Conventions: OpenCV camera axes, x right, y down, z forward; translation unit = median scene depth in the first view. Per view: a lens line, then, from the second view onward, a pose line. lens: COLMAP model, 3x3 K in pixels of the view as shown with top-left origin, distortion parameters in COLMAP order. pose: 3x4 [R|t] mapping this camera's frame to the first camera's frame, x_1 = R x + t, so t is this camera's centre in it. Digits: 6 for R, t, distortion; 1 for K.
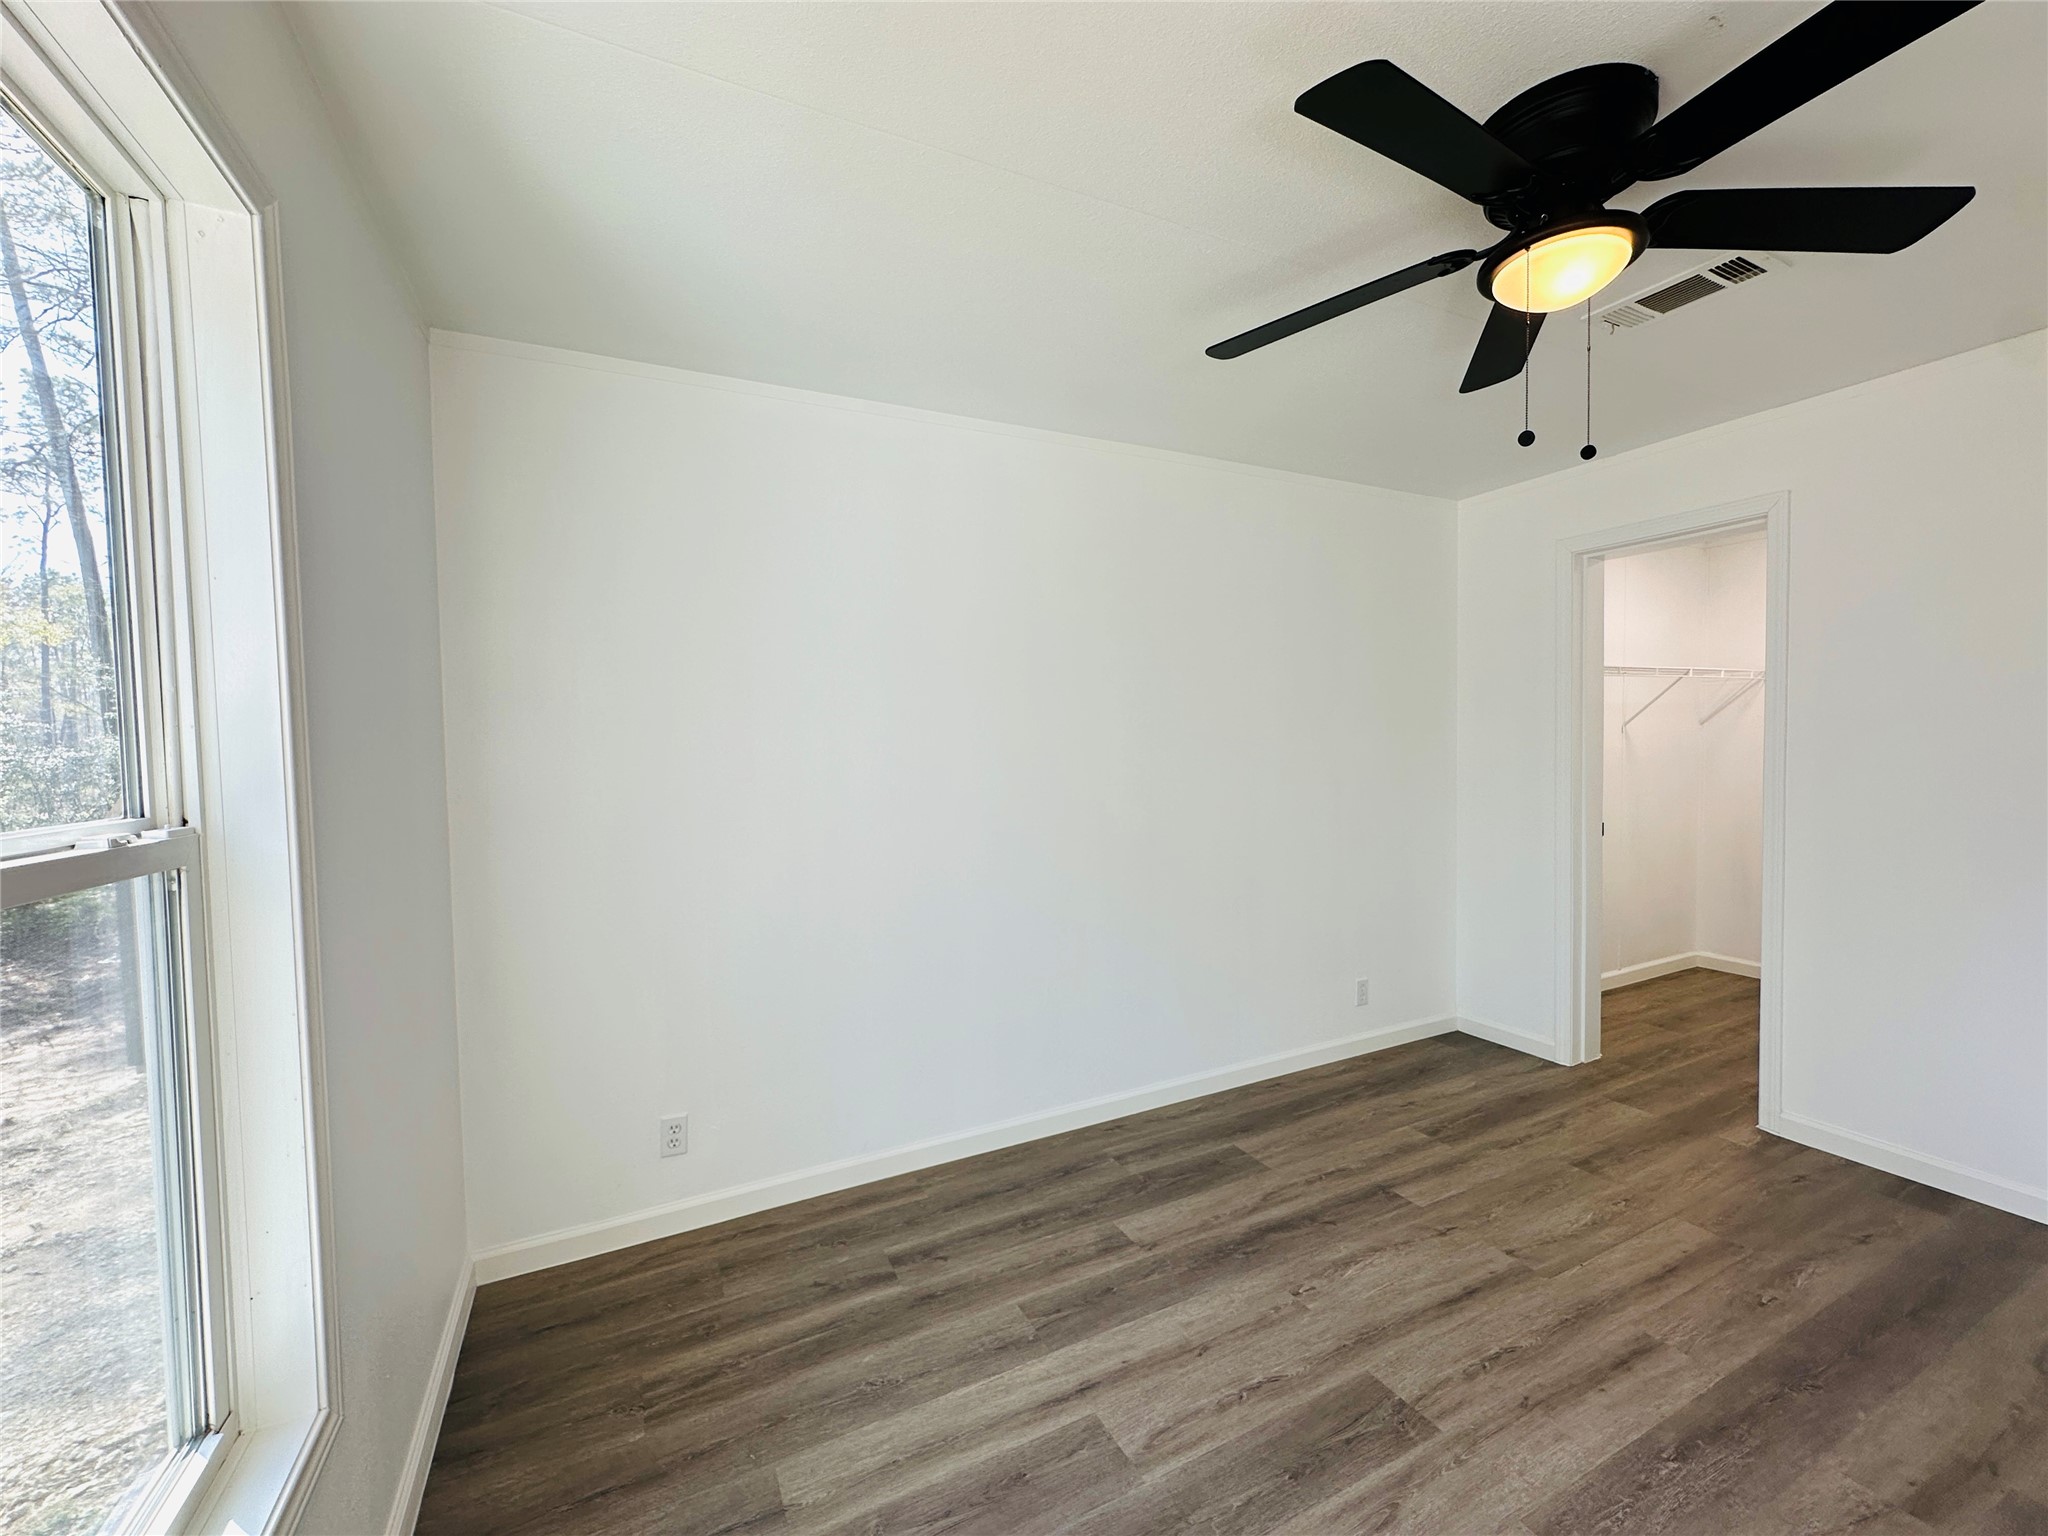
lens RADIAL K [[814.8, 0, 1026.0], [0, 814.8, 771.2], [0, 0, 1]] dist [-0.003933, 0.000322]
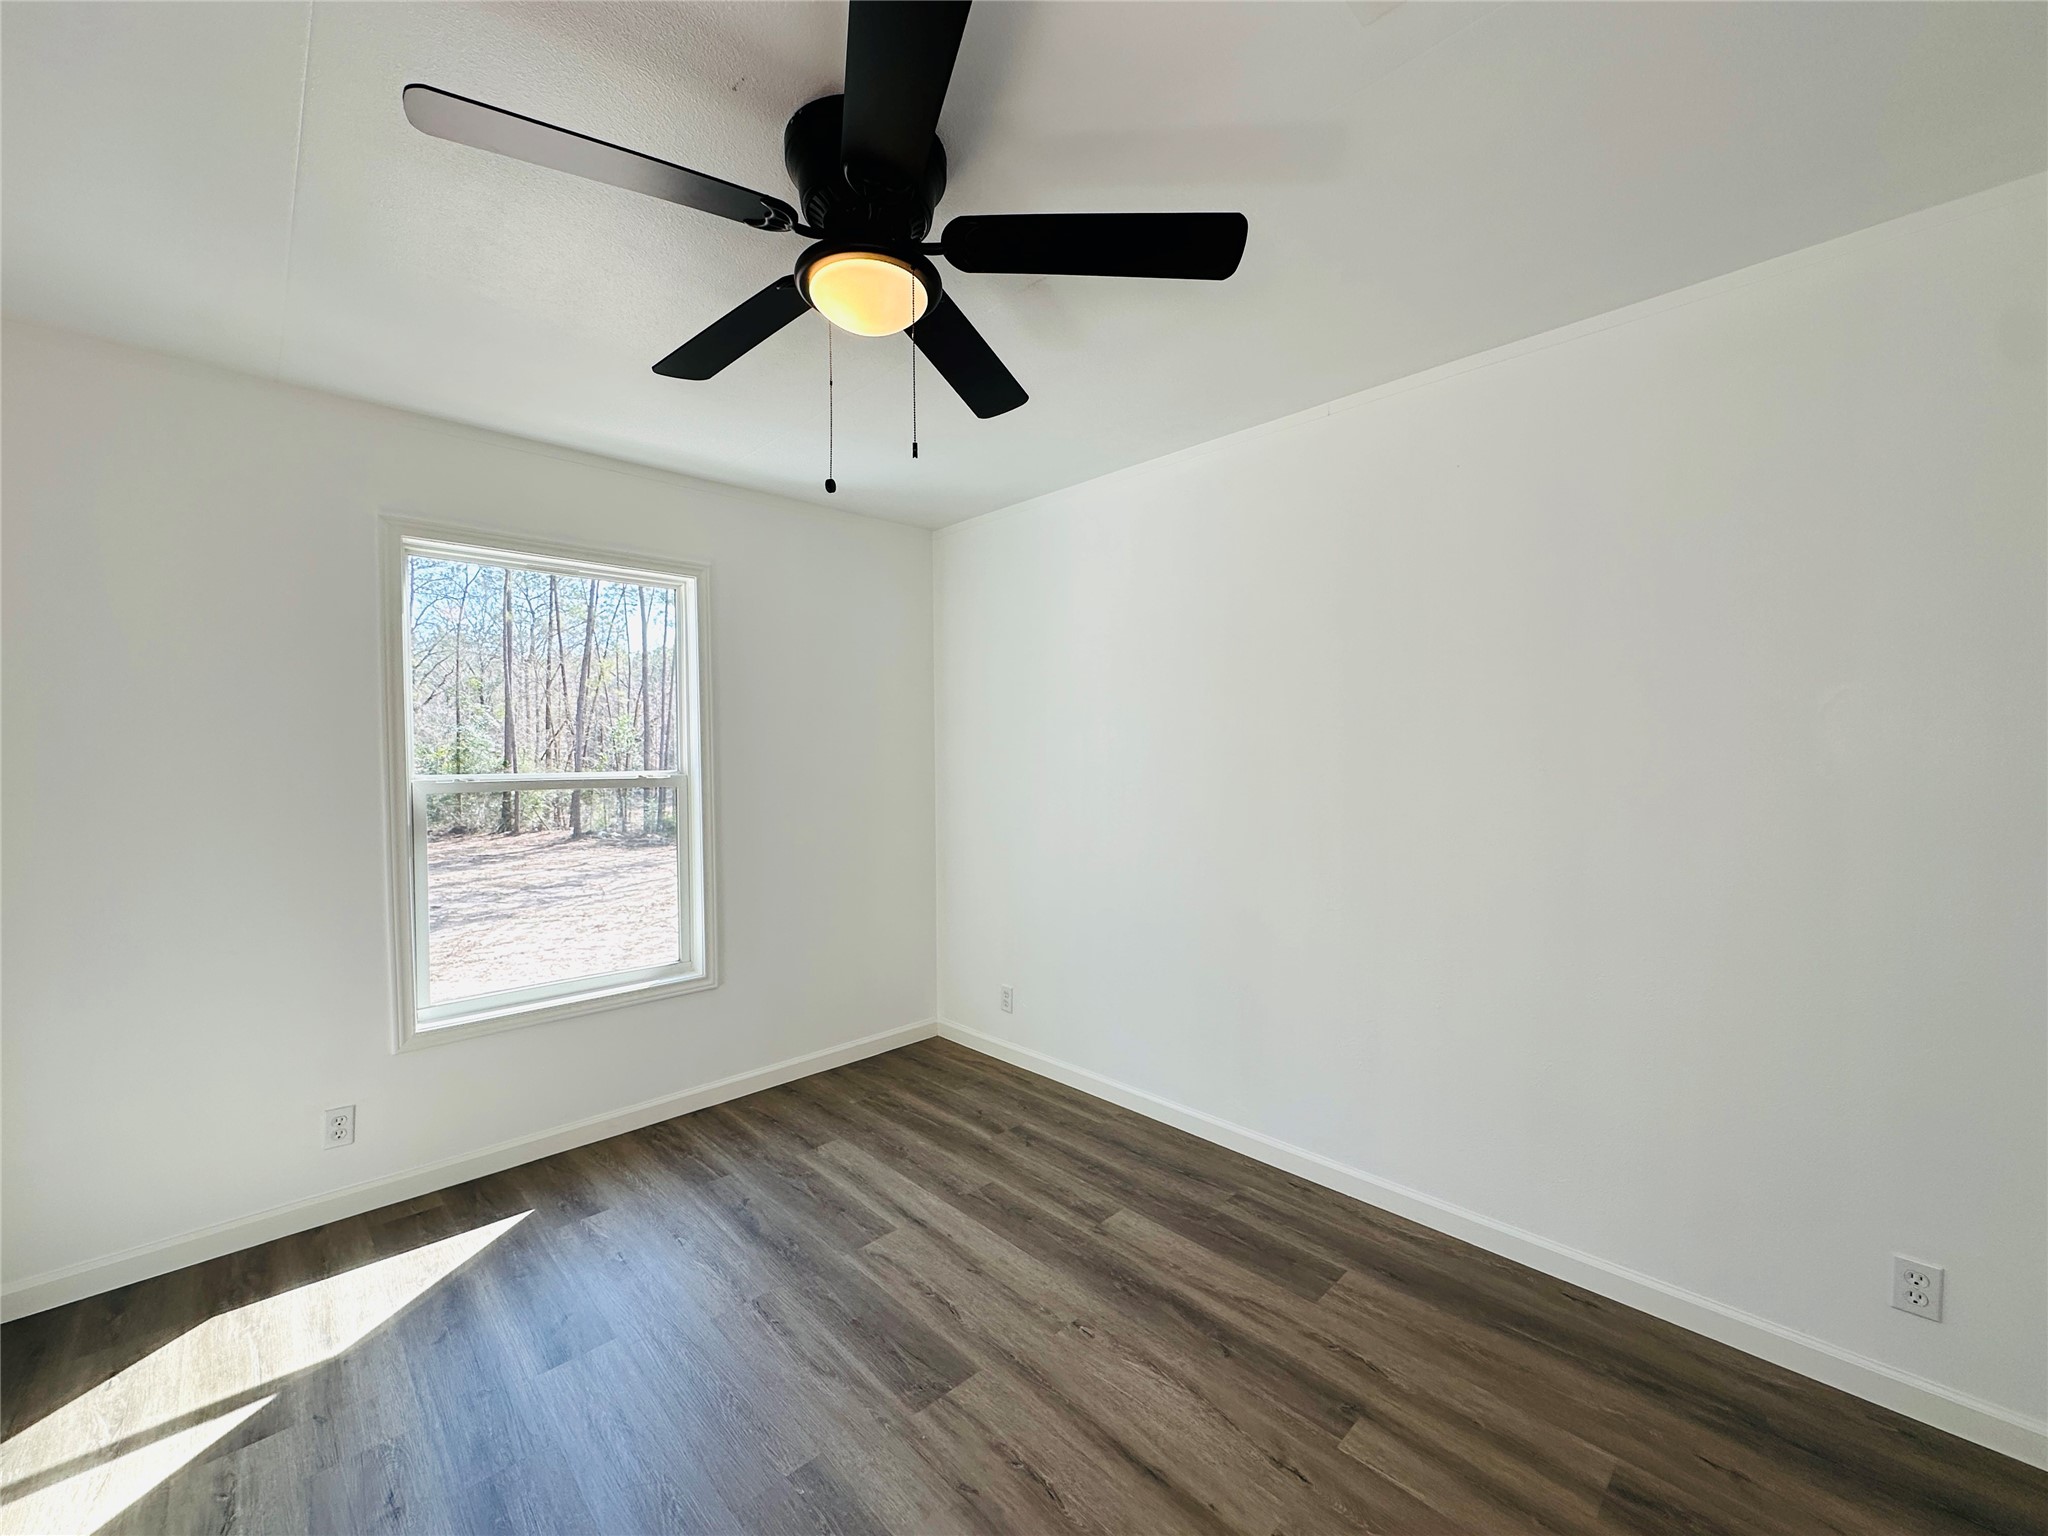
lens RADIAL K [[814.8, 0, 1026.0], [0, 814.8, 771.2], [0, 0, 1]] dist [-0.003933, 0.000322]
pose [[0.306787, 0.039904, -0.950941, 1.147003], [-0.032958, 0.998967, 0.031286, -0.040040], [0.951207, 0.021743, 0.307785, 0.600047]]
